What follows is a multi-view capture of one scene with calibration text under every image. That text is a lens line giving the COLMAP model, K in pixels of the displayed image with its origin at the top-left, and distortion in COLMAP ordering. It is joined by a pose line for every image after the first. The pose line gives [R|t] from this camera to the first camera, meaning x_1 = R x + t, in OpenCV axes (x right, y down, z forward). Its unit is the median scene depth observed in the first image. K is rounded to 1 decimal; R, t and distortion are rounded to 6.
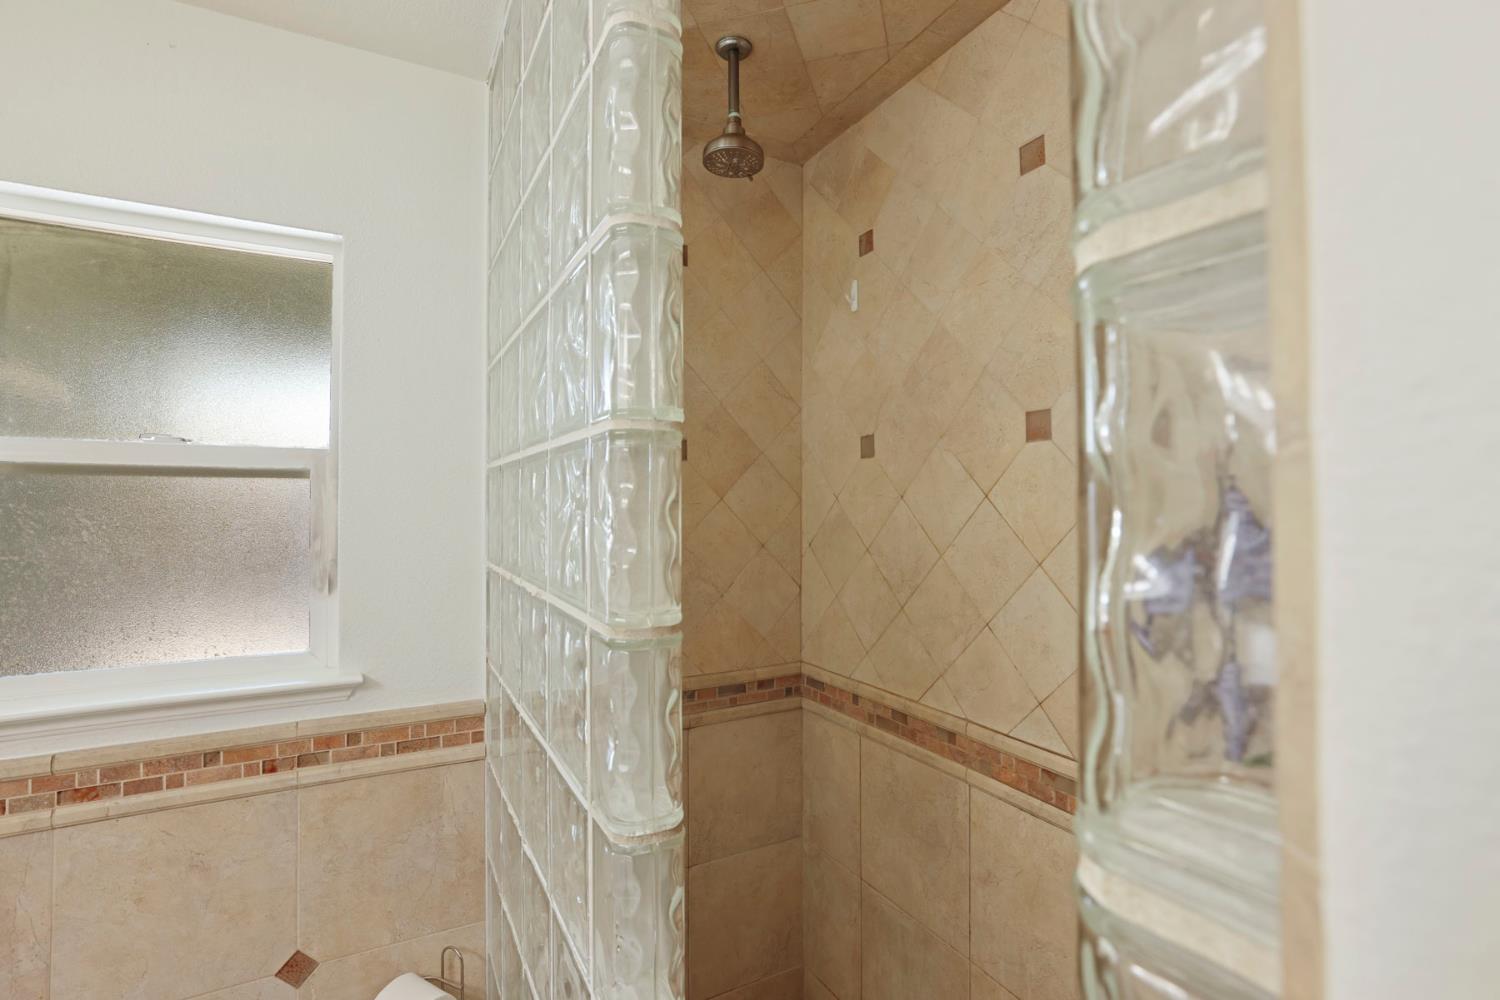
lens RADIAL K [[704.4, 0, 765.3], [0, 704.4, 491.7], [0, 0, 1]] dist [-0.040373, 0.015115]
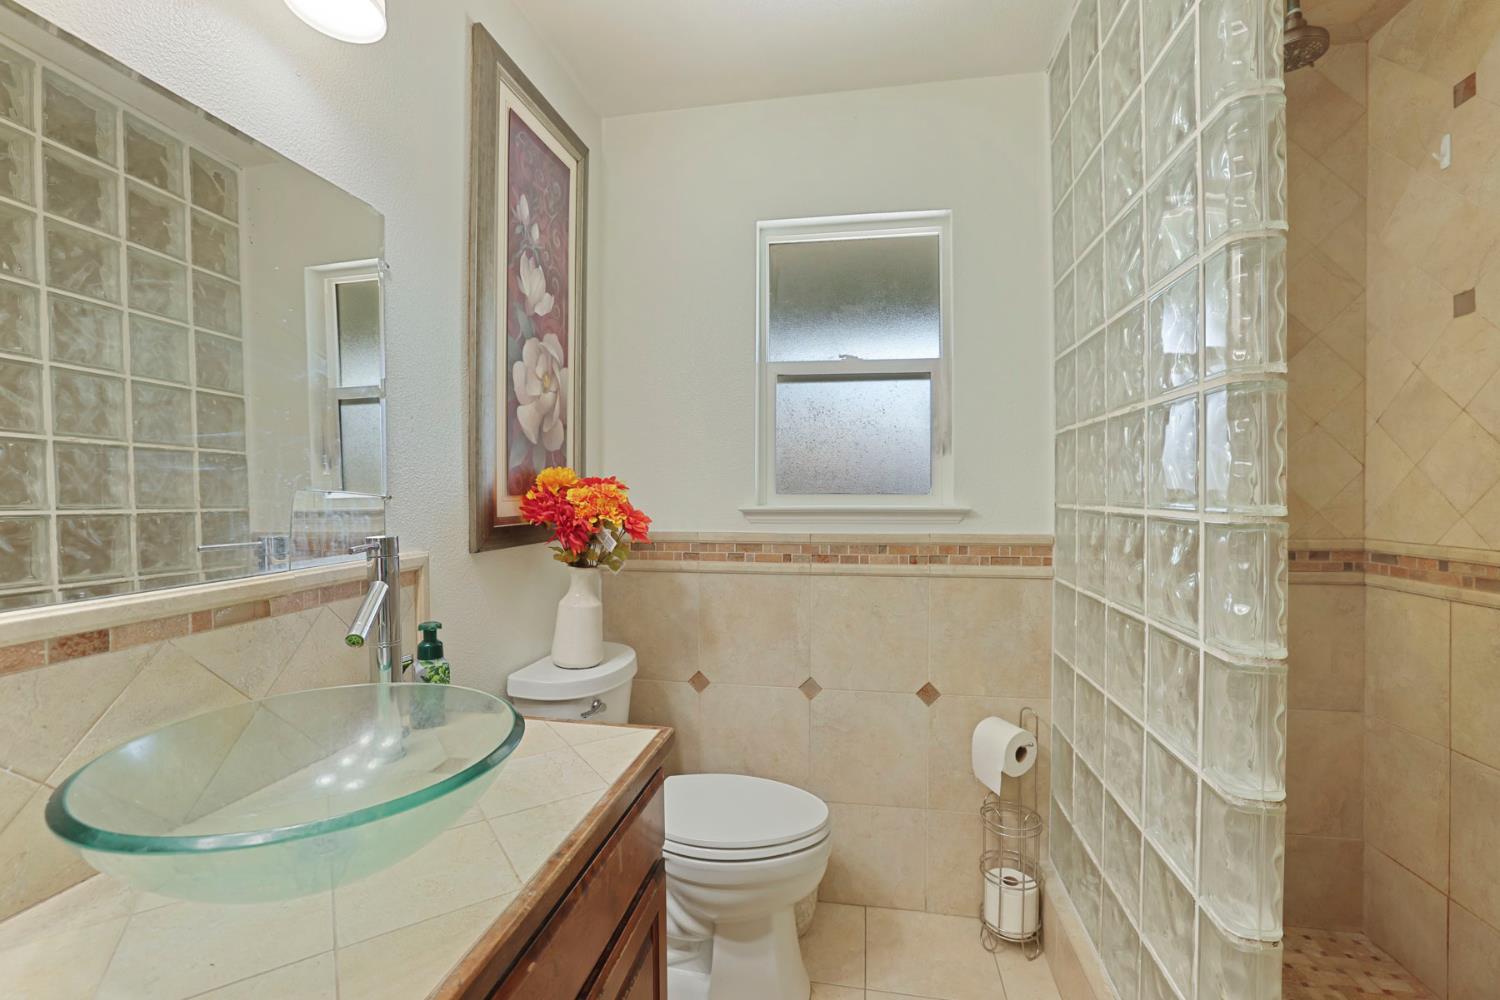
lens RADIAL K [[647.1, 0, 750.9], [0, 647.1, 488.6], [0, 0, 1]] dist [-0.043540, 0.013670]
pose [[0.771922, 0.006420, -0.635684, -0.066754], [0.004323, 0.999873, 0.015347, 0.182394], [0.635702, -0.014595, 0.771796, -0.300682]]
